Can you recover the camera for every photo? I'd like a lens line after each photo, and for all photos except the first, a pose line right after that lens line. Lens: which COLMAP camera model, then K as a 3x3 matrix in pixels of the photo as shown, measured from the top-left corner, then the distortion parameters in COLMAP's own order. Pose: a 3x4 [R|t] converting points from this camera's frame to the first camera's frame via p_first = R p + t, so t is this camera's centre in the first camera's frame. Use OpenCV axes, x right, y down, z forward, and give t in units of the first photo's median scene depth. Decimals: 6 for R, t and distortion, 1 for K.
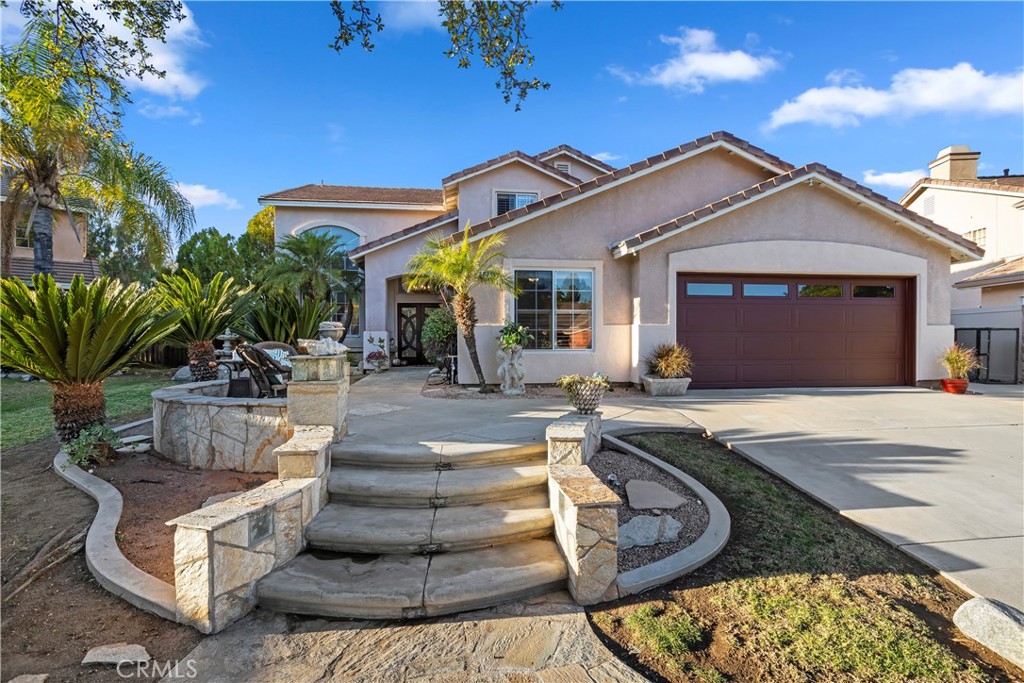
lens RADIAL K [[462.6, 0, 511.6], [0, 462.6, 344.9], [0, 0, 1]] dist [0.000363, 0.000557]
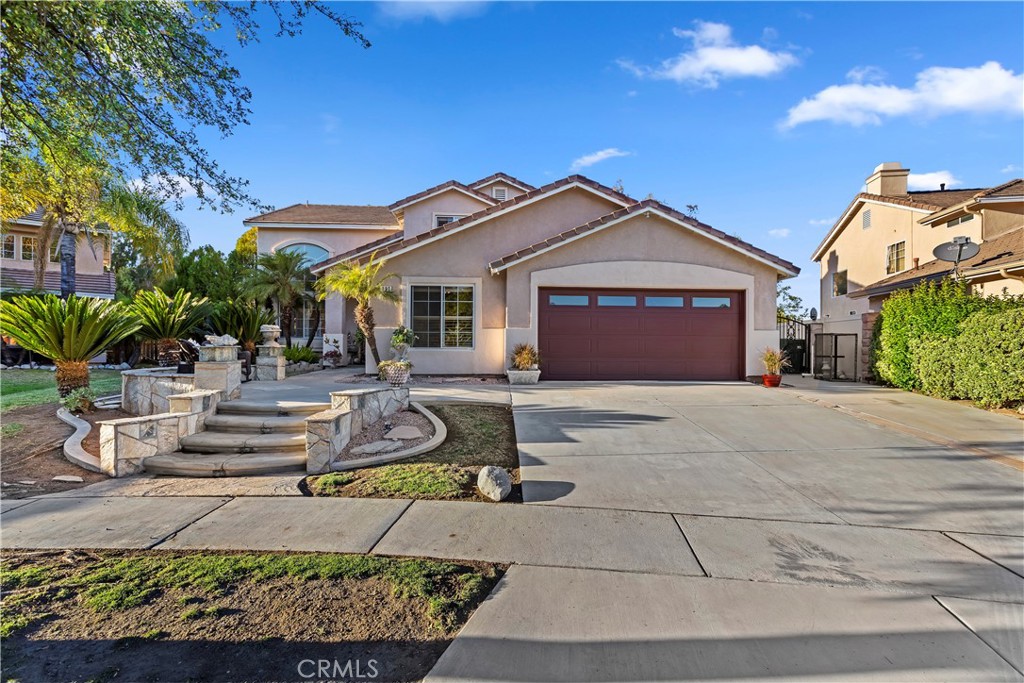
lens RADIAL K [[478.3, 0, 512.3], [0, 478.3, 347.1], [0, 0, 1]] dist [0.000738, -0.000053]
pose [[0.998238, 0.007497, -0.058867, 0.355699], [-0.008060, 0.999924, -0.009337, 0.018581], [0.058792, 0.009795, 0.998222, -0.293633]]
